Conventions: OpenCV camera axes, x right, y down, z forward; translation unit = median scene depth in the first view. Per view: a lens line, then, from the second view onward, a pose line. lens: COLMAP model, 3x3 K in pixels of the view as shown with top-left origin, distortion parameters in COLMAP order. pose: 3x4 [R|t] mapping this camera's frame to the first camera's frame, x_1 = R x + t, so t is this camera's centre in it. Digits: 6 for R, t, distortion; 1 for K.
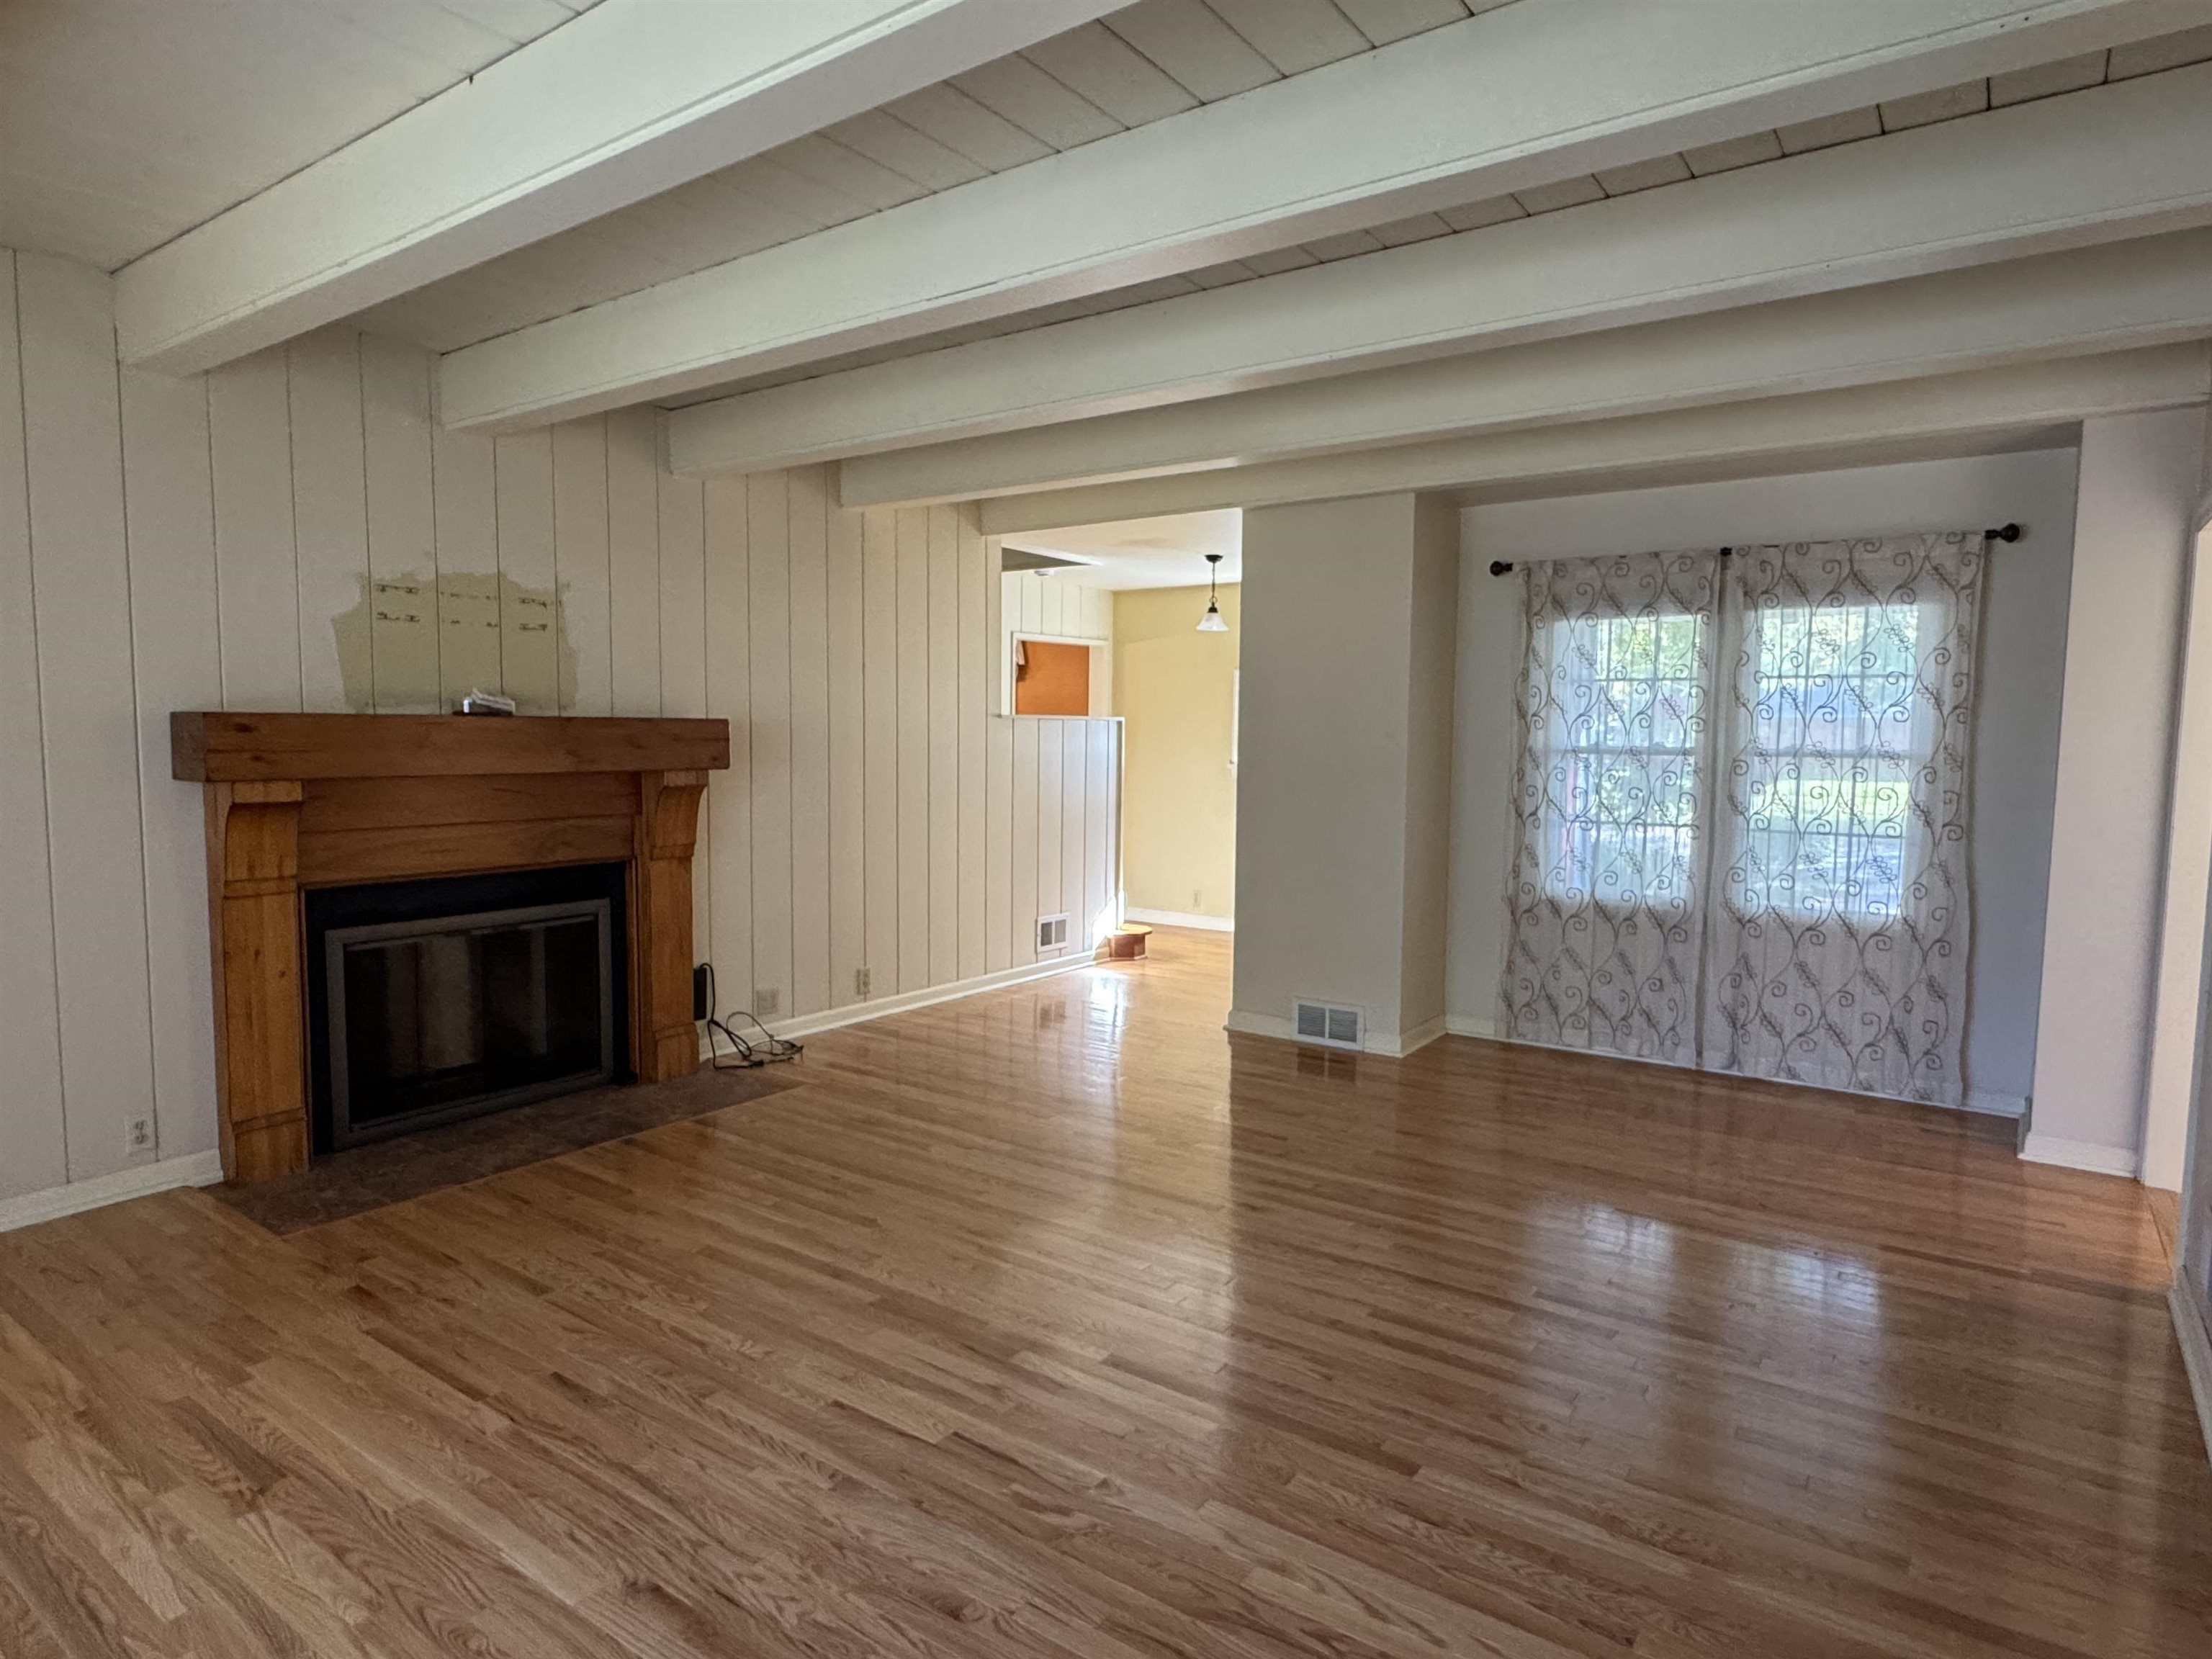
lens RADIAL K [[1262.2, 0, 1088.3], [0, 1262.2, 829.4], [0, 0, 1]] dist [-0.000986, -0.001267]
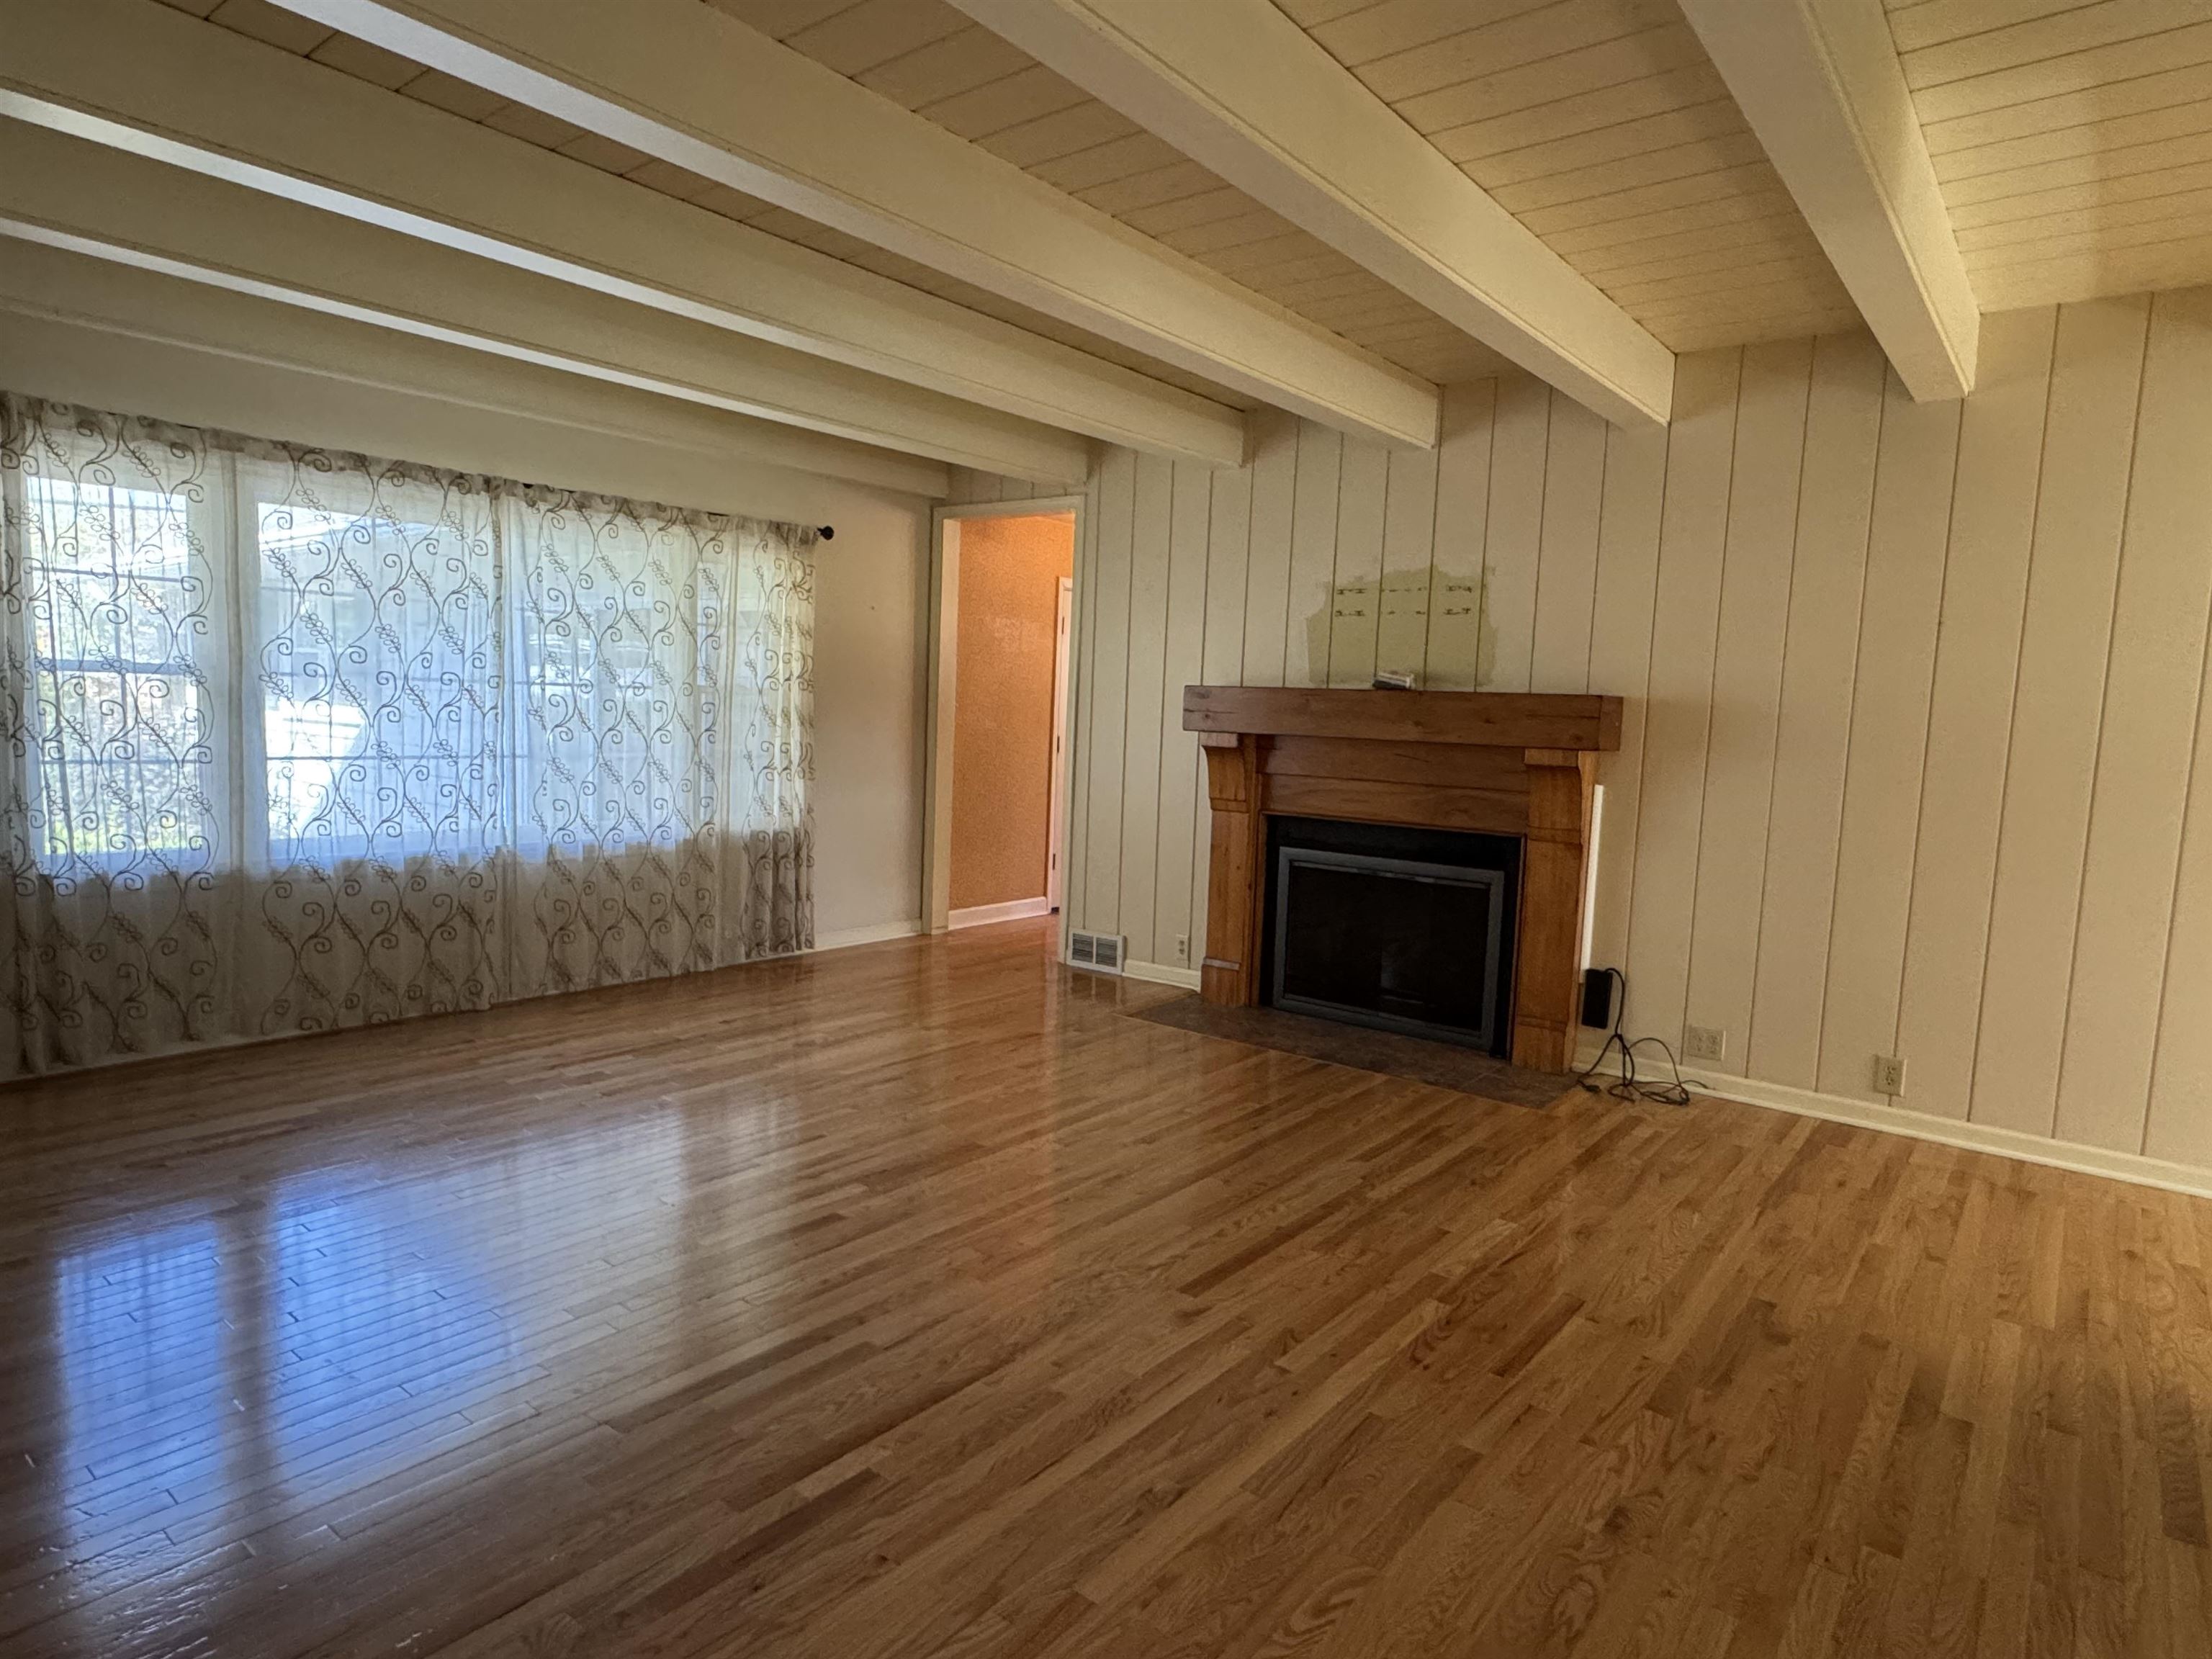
lens RADIAL K [[1262.2, 0, 1100.7], [0, 1262.2, 835.1], [0, 0, 1]] dist [-0.000986, -0.001267]
pose [[-0.042241, 0.096465, -0.994440, 0.650629], [-0.112892, 0.988493, 0.100684, -0.040788], [0.992709, 0.116518, -0.030865, 0.710424]]
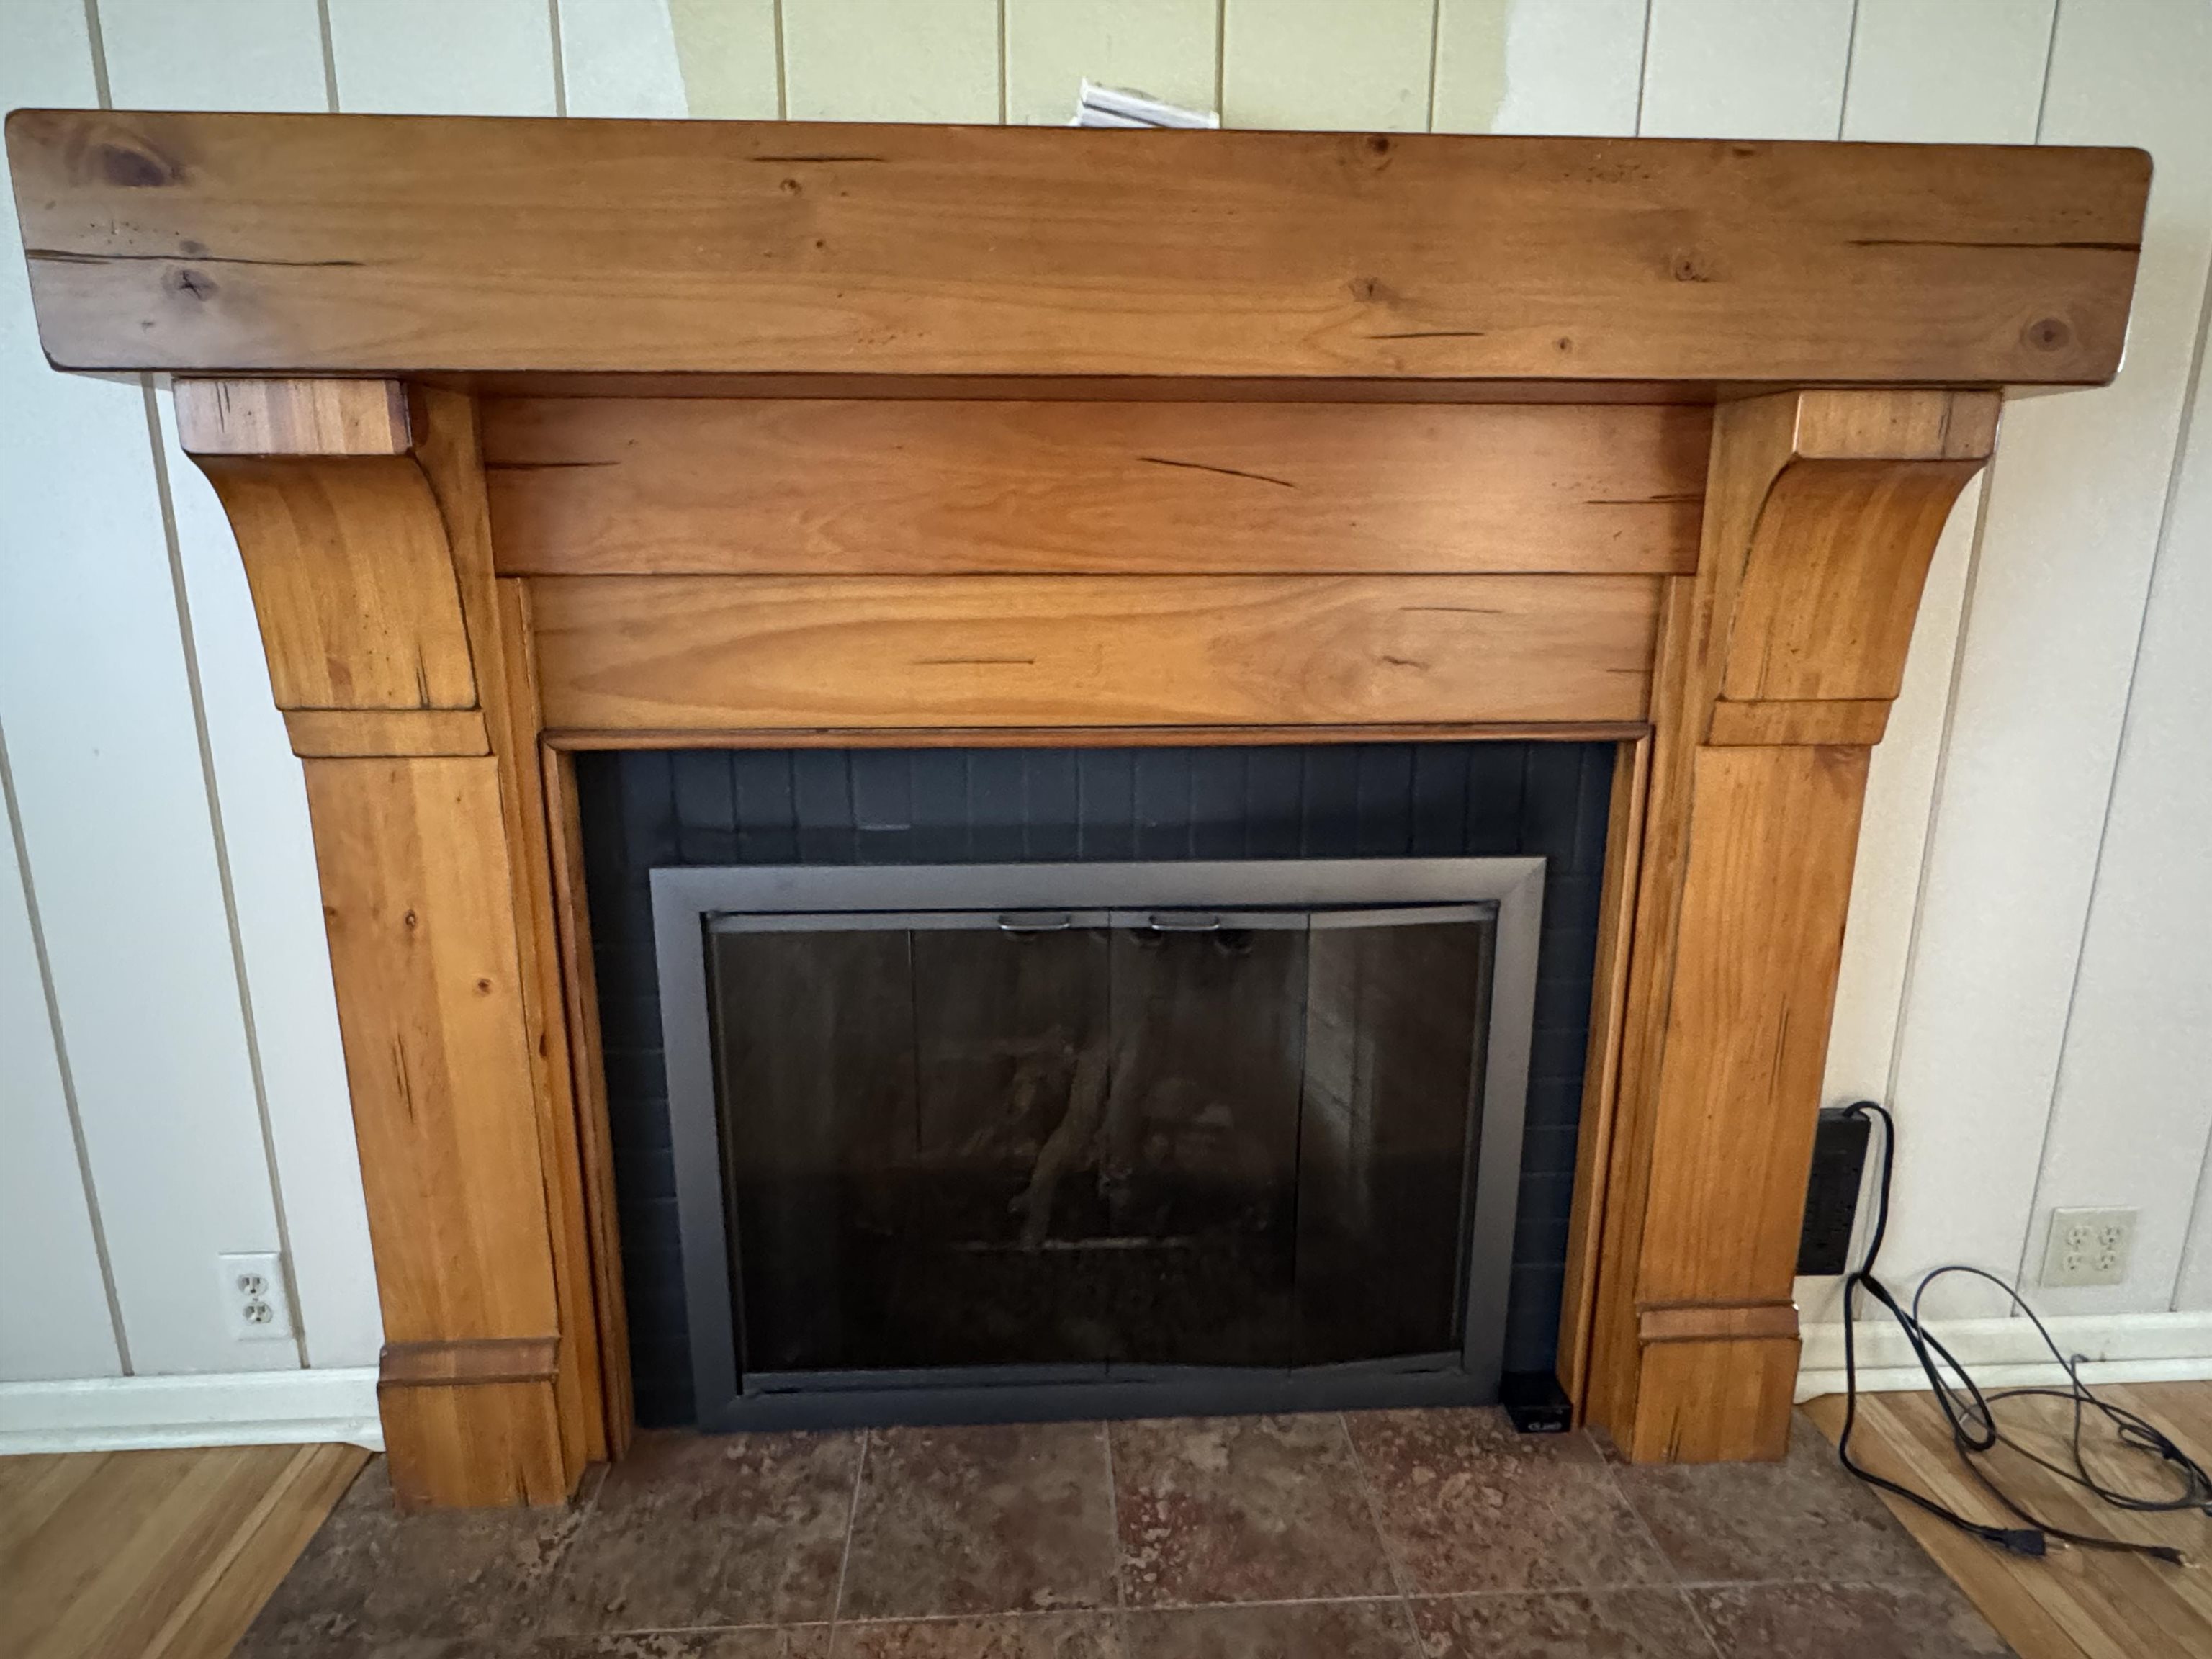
lens RADIAL K [[1262.2, 0, 1099.7], [0, 1262.2, 837.4], [0, 0, 1]] dist [-0.000986, -0.001267]
pose [[0.636042, 0.173574, -0.751880, -0.223707], [-0.057175, 0.982296, 0.178400, 0.002487], [0.769534, -0.070481, 0.634705, 0.734802]]
